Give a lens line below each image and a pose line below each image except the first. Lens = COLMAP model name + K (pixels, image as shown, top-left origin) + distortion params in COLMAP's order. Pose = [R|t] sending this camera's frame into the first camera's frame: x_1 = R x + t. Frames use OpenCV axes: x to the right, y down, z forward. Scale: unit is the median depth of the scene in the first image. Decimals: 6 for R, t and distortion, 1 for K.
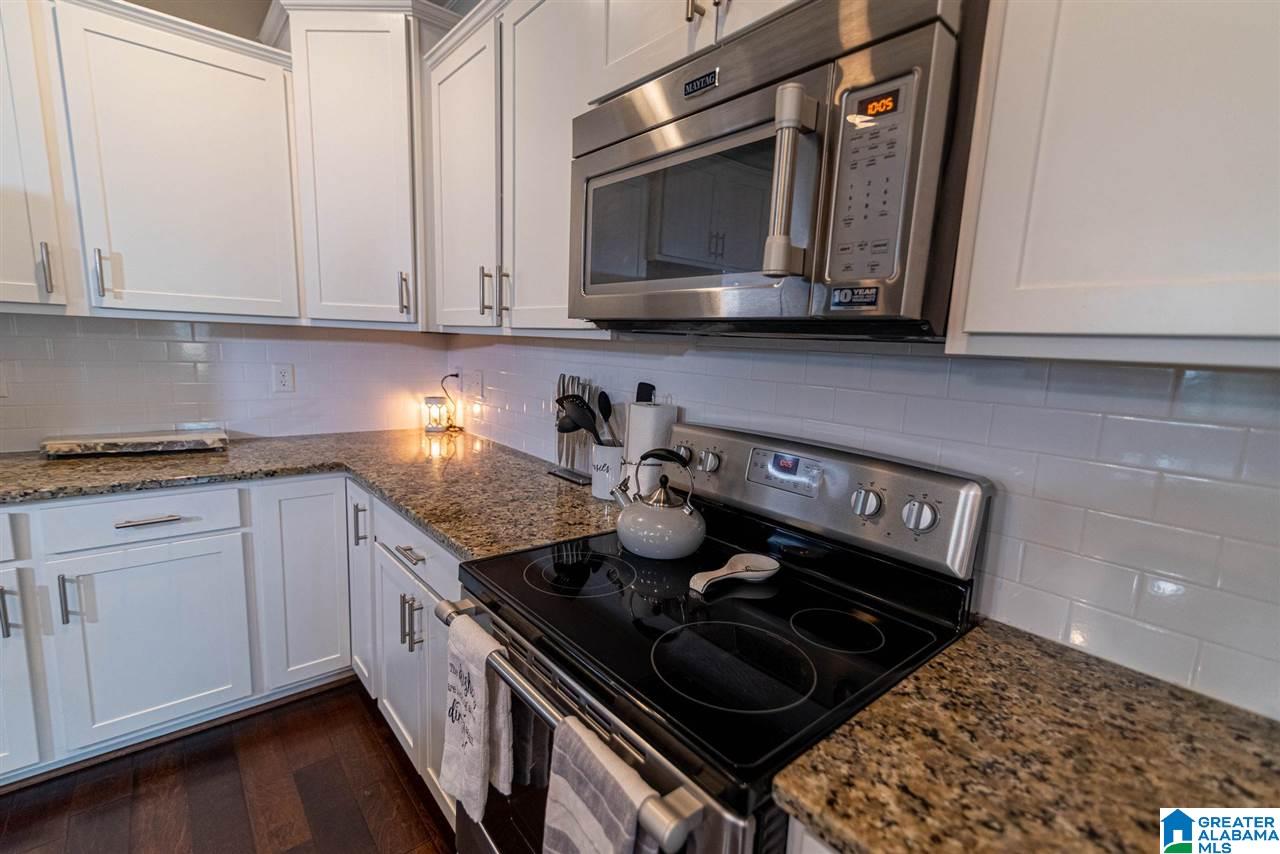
lens RADIAL K [[571.9, 0, 641.6], [0, 571.9, 432.1], [0, 0, 1]] dist [0.013327, -0.000309]
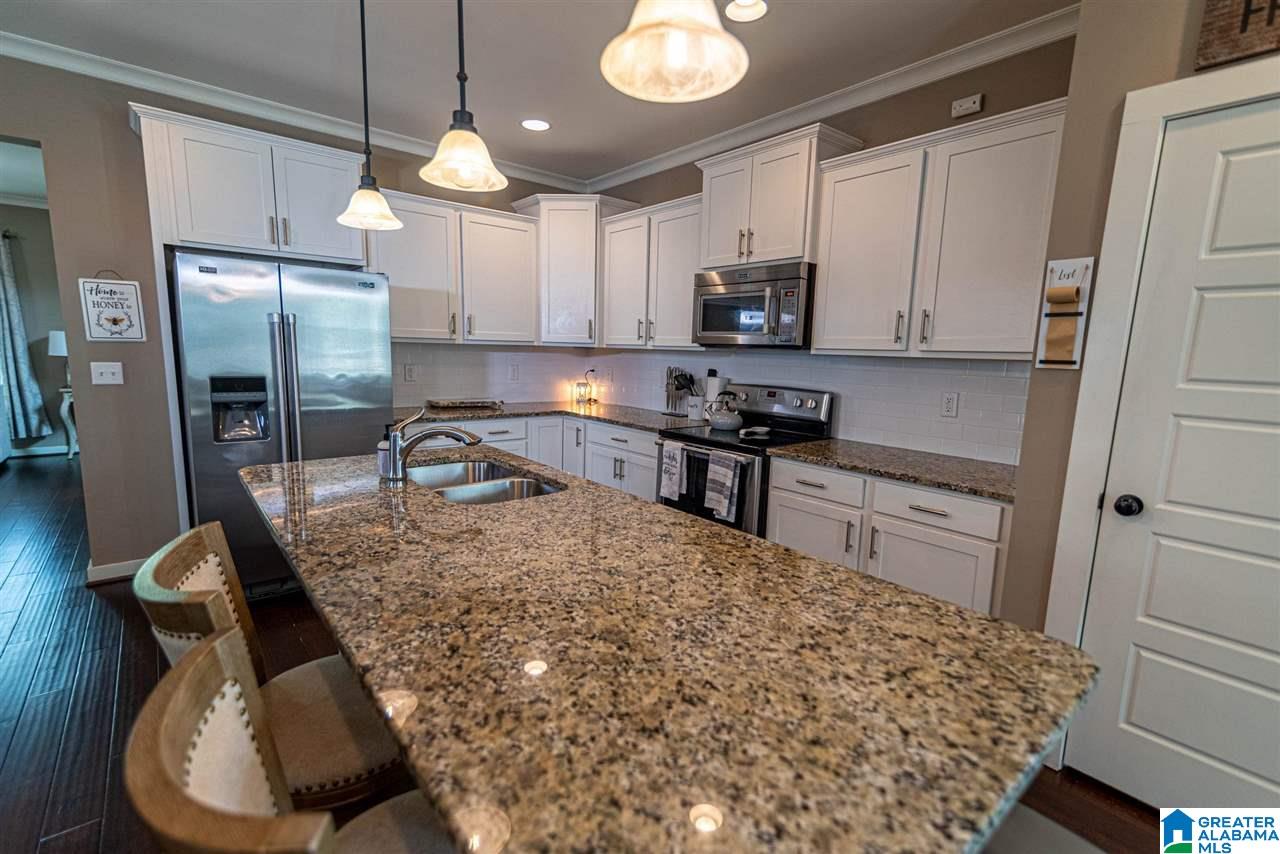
lens RADIAL K [[571.9, 0, 644.4], [0, 571.9, 433.3], [0, 0, 1]] dist [0.013327, -0.000309]
pose [[0.999867, -0.016124, 0.002376, -0.276653], [0.016144, 0.999833, -0.008523, 0.189584], [-0.002239, 0.008560, 0.999961, -1.304676]]
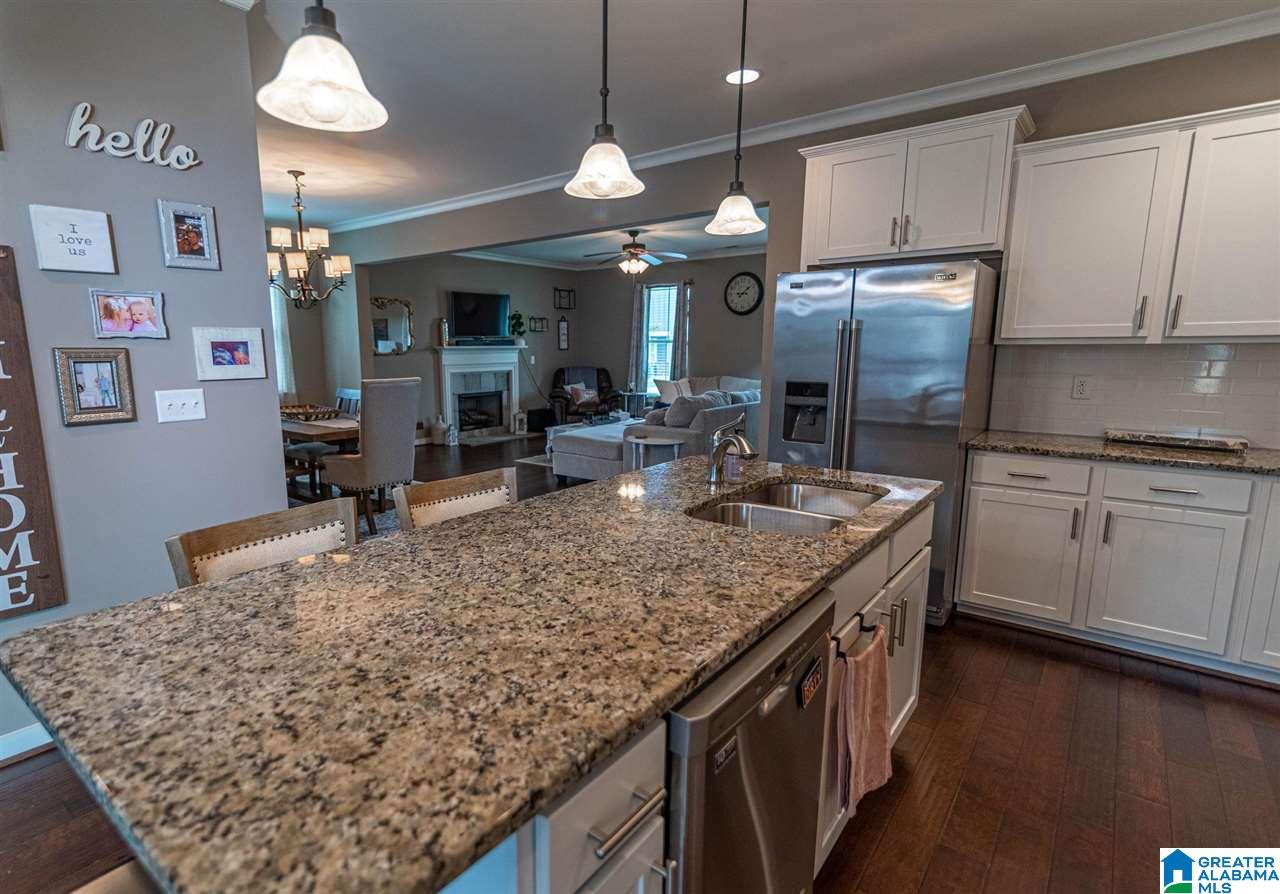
lens RADIAL K [[654.5, 0, 580.3], [0, 654.5, 460.5], [0, 0, 1]] dist [0.016029, -0.000186]
pose [[0.184318, 0.127464, -0.974566, 0.427872], [-0.142466, 0.984548, 0.101825, 0.127060], [0.972487, 0.120075, 0.199629, -0.716975]]
